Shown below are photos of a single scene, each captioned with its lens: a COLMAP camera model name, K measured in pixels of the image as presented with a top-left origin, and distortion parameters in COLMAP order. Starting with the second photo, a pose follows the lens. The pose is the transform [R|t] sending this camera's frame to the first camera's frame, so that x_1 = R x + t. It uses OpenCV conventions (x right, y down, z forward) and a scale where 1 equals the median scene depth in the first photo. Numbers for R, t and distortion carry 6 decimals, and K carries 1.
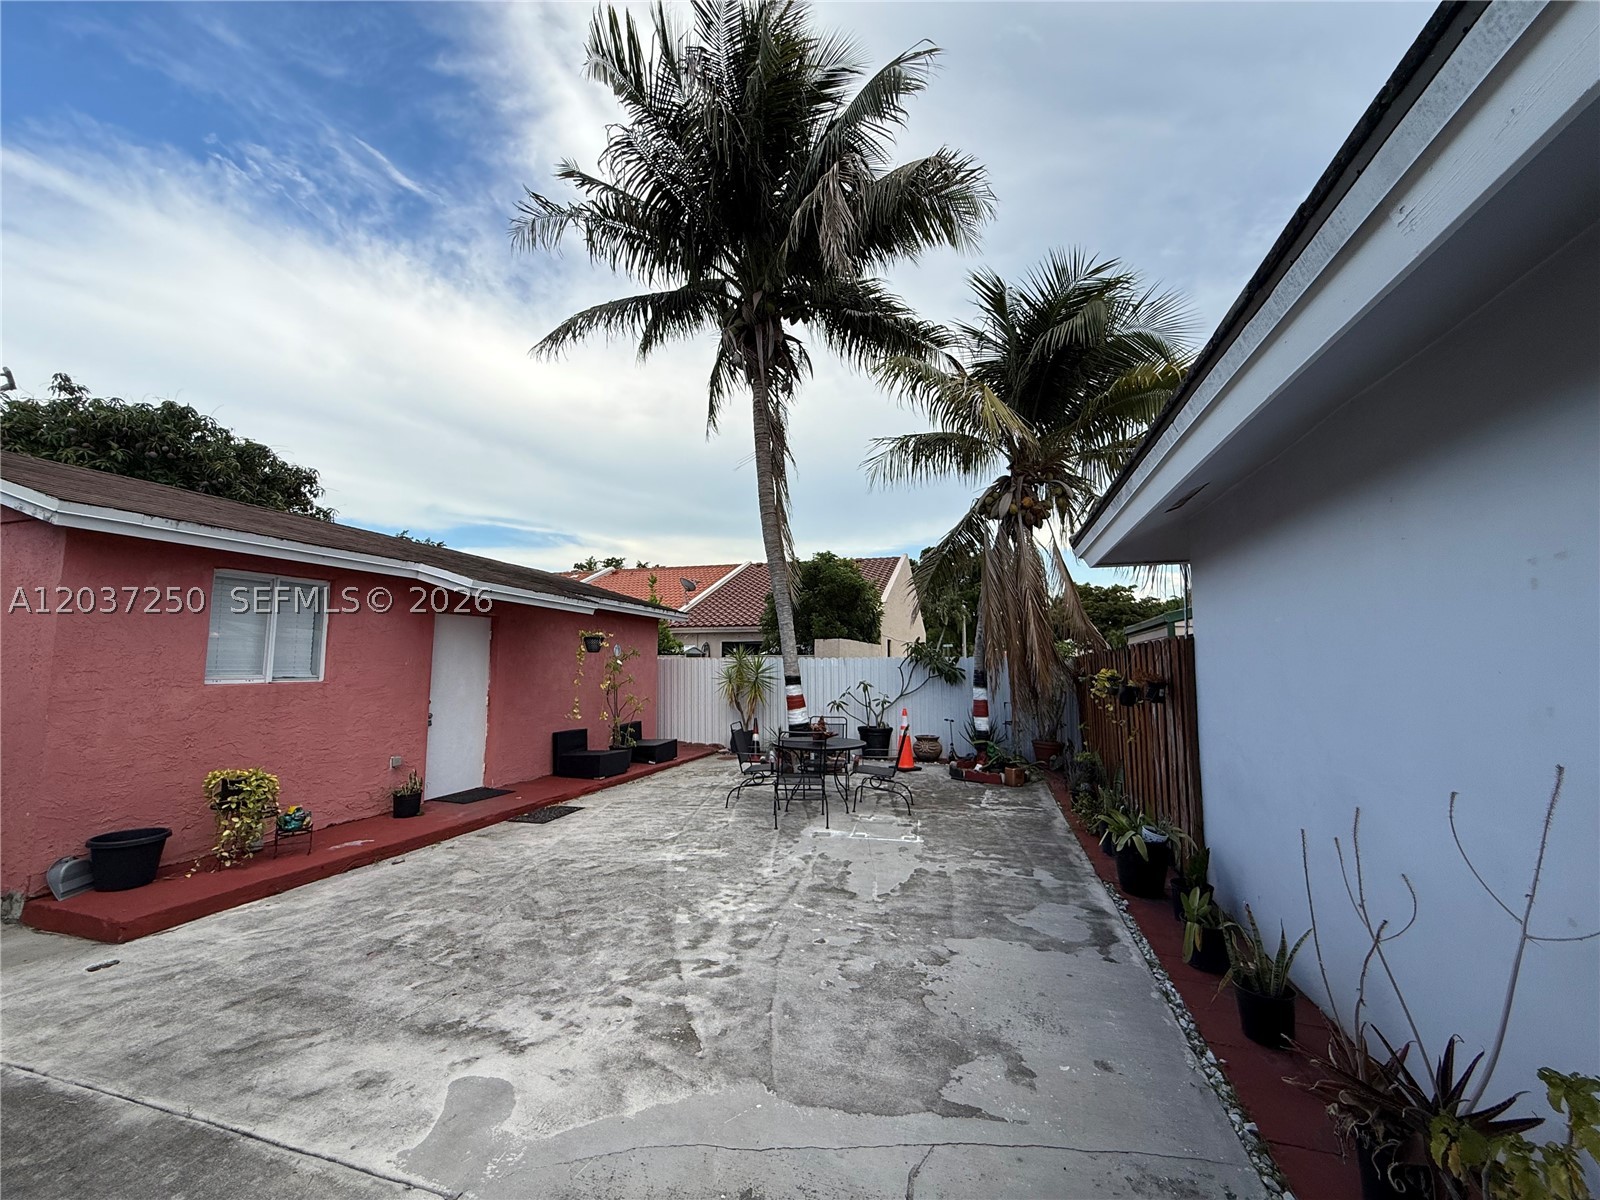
lens RADIAL K [[640.1, 0, 793.7], [0, 640.1, 602.8], [0, 0, 1]] dist [0.000102, 0.000259]
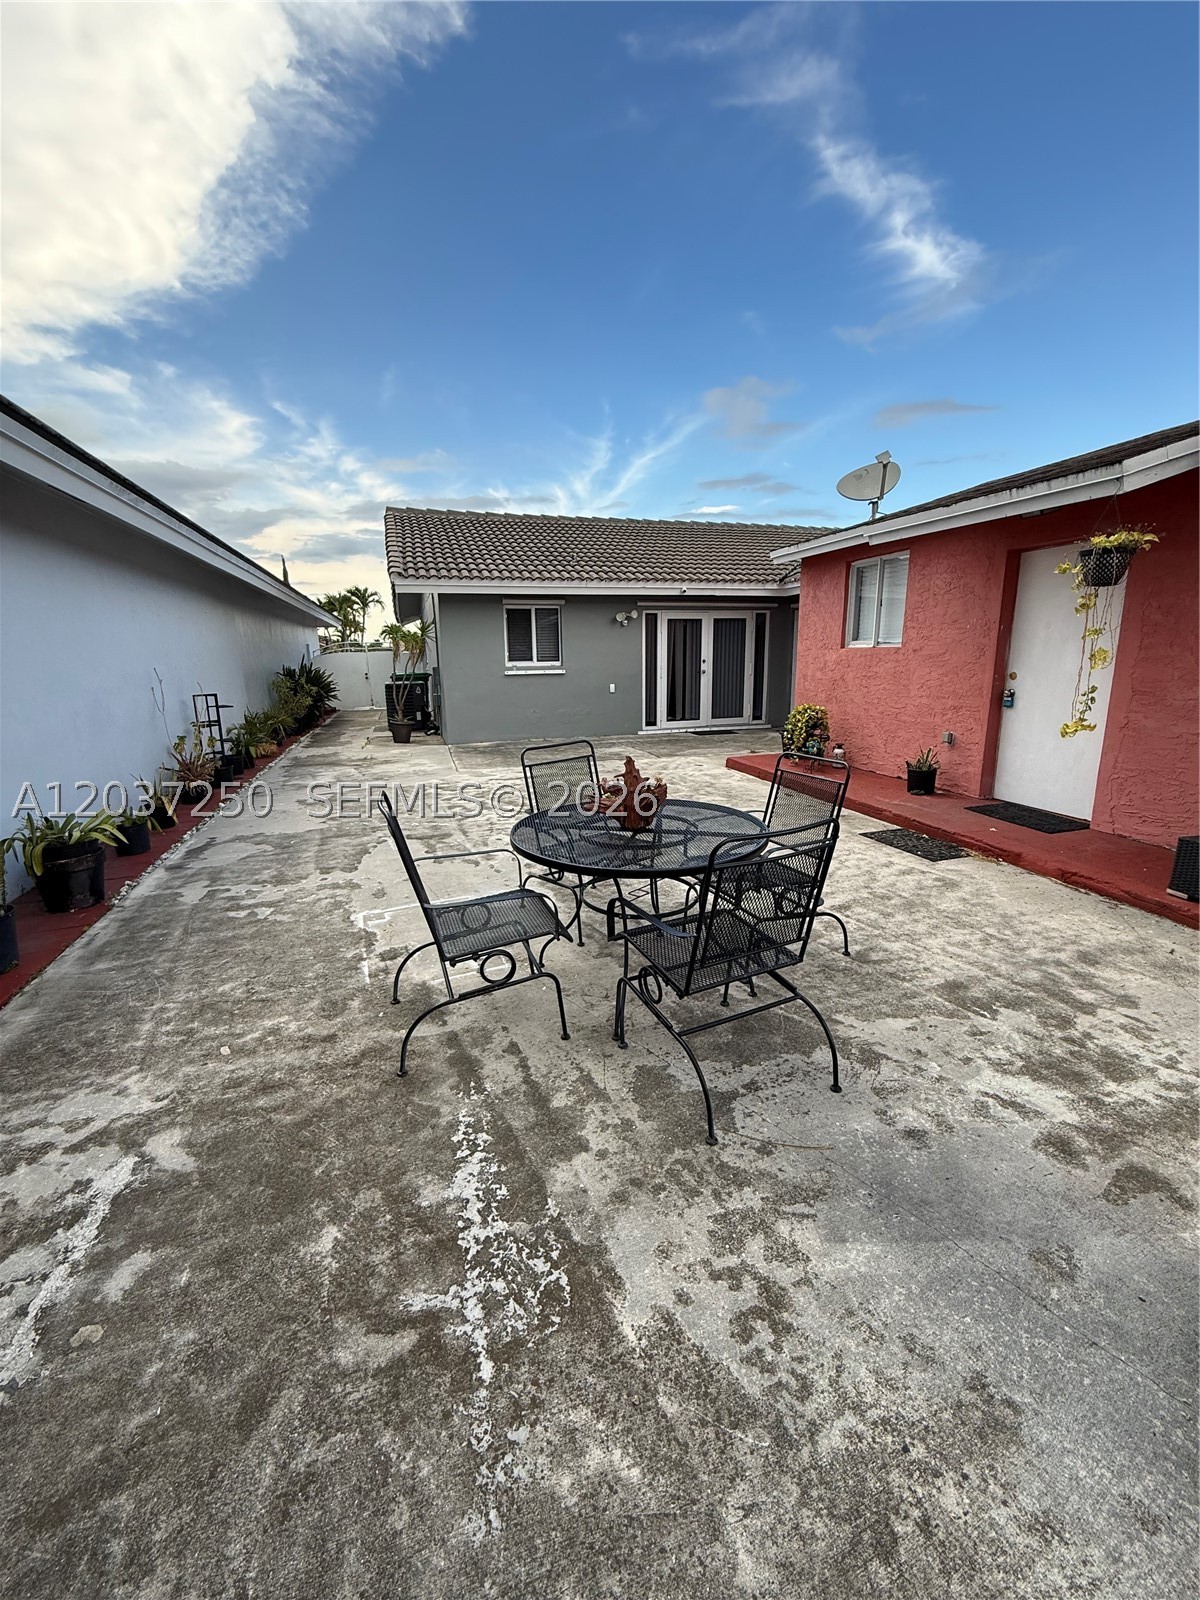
lens RADIAL K [[640.1, 0, 599.5], [0, 640.1, 795.1], [0, 0, 1]] dist [0.000102, 0.000259]
pose [[-0.830402, 0.132627, -0.541150, 0.327862], [0.067922, 0.988108, 0.137943, 0.189966], [0.553009, 0.077792, -0.829535, 1.664099]]
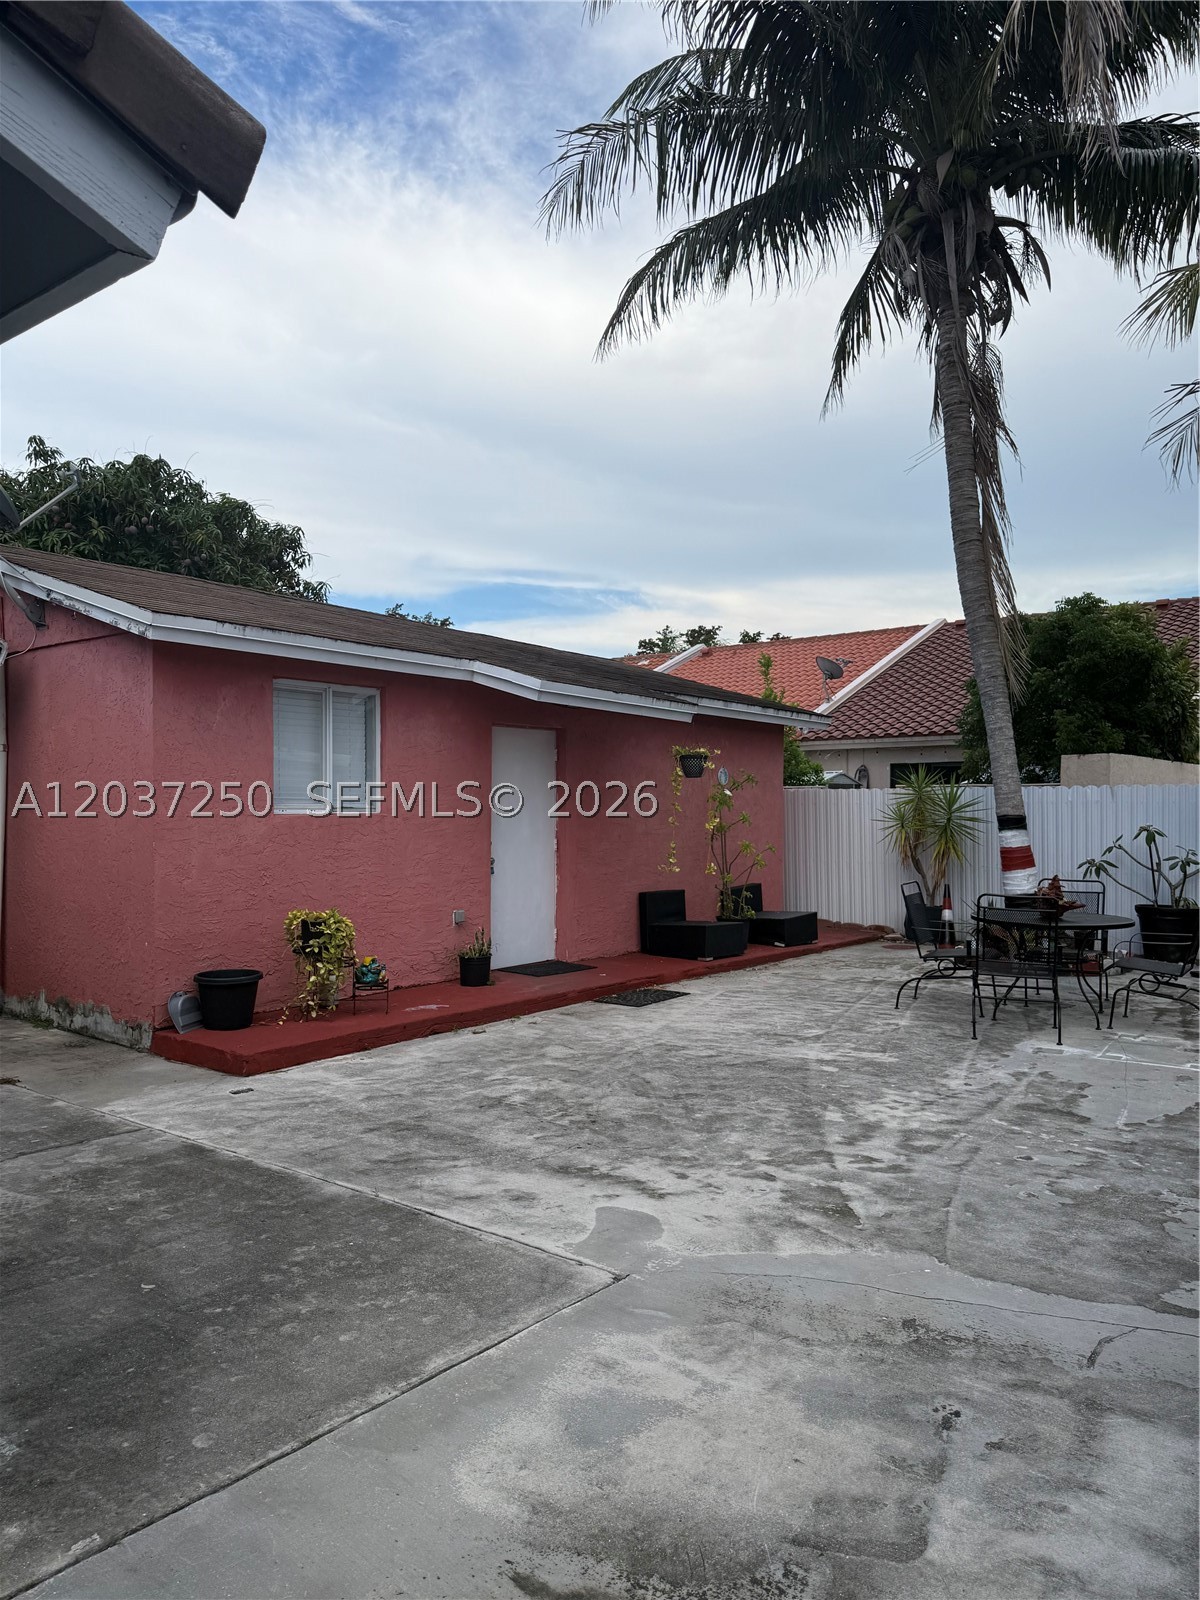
lens RADIAL K [[1116.4, 0, 600.0], [0, 1116.4, 800.0], [0, 0, 1]] dist [0.149807, -0.274978]
pose [[0.933845, -0.002404, -0.357670, 0.034290], [0.034495, 0.995921, 0.083370, -0.002685], [0.356011, -0.090192, 0.930119, -0.221874]]
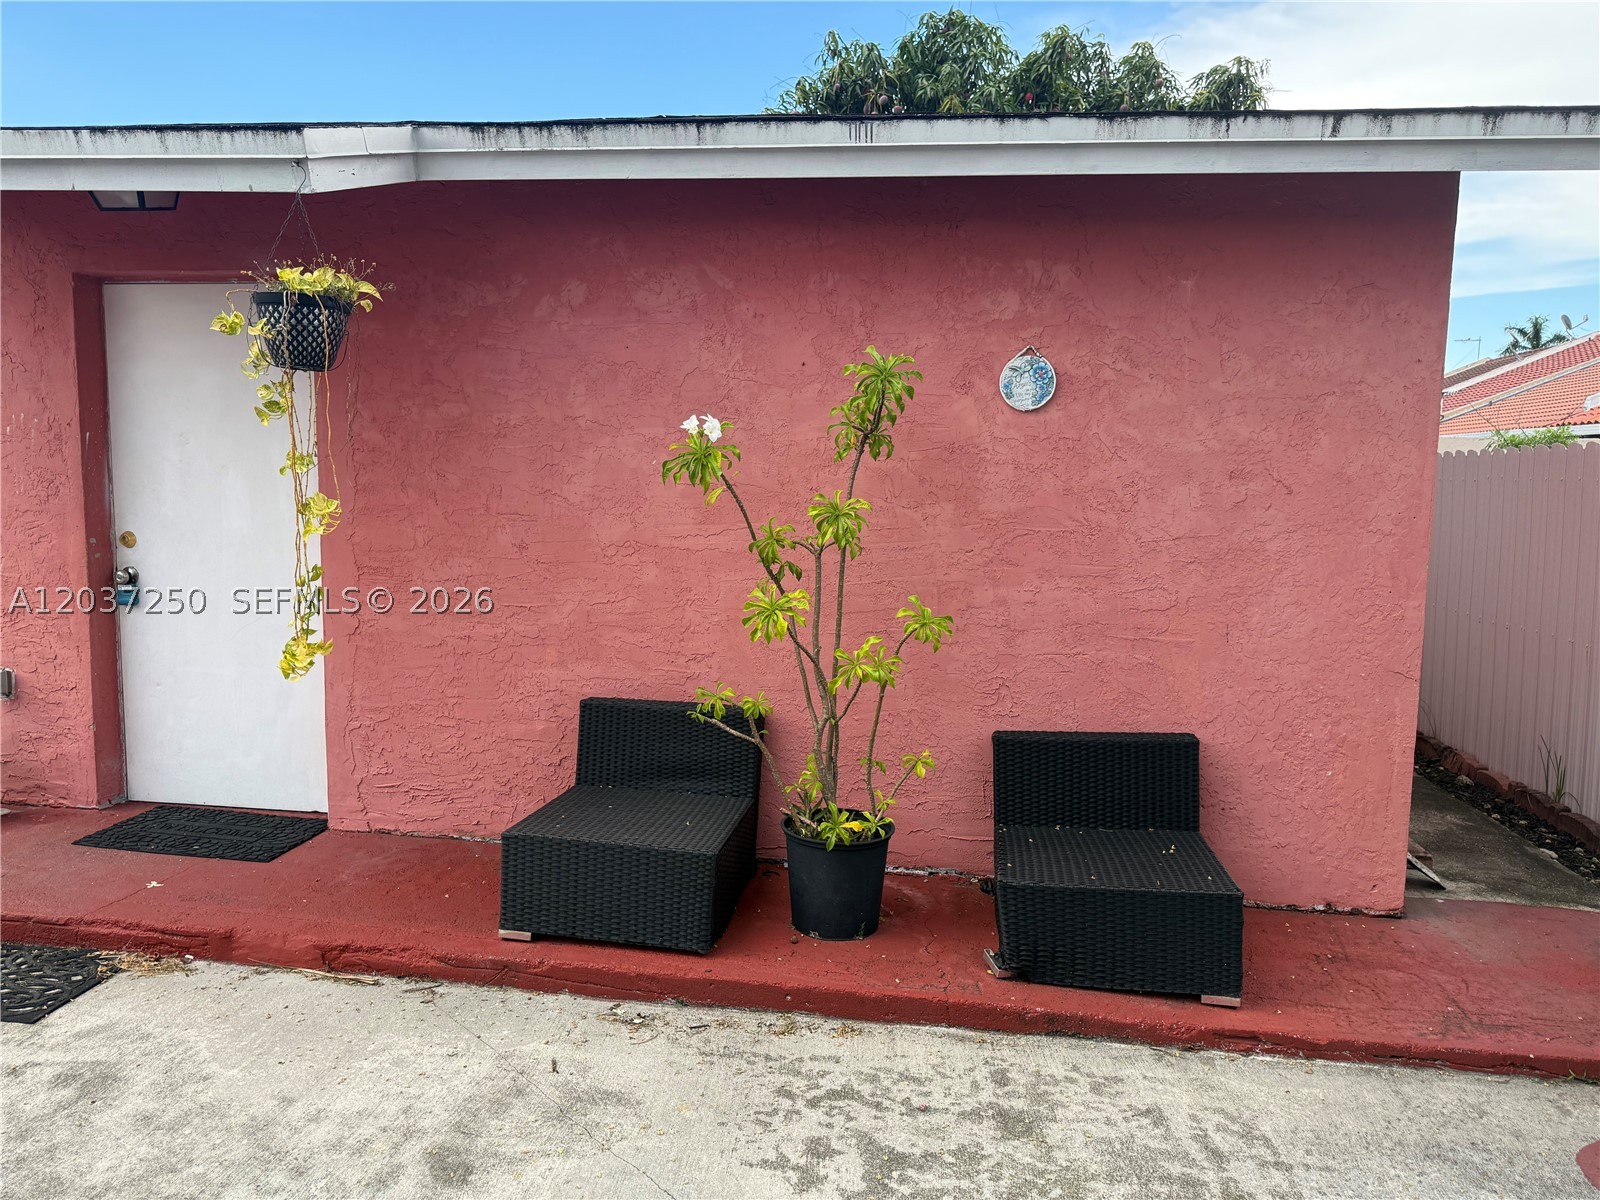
lens RADIAL K [[1128.4, 0, 800.0], [0, 1128.4, 600.0], [0, 0, 1]] dist [0.001205, -0.006232]
pose [[0.161230, 0.108806, -0.980901, 0.139853], [0.074340, 0.989741, 0.122006, 0.169137], [0.984113, -0.092591, 0.151488, 1.543876]]
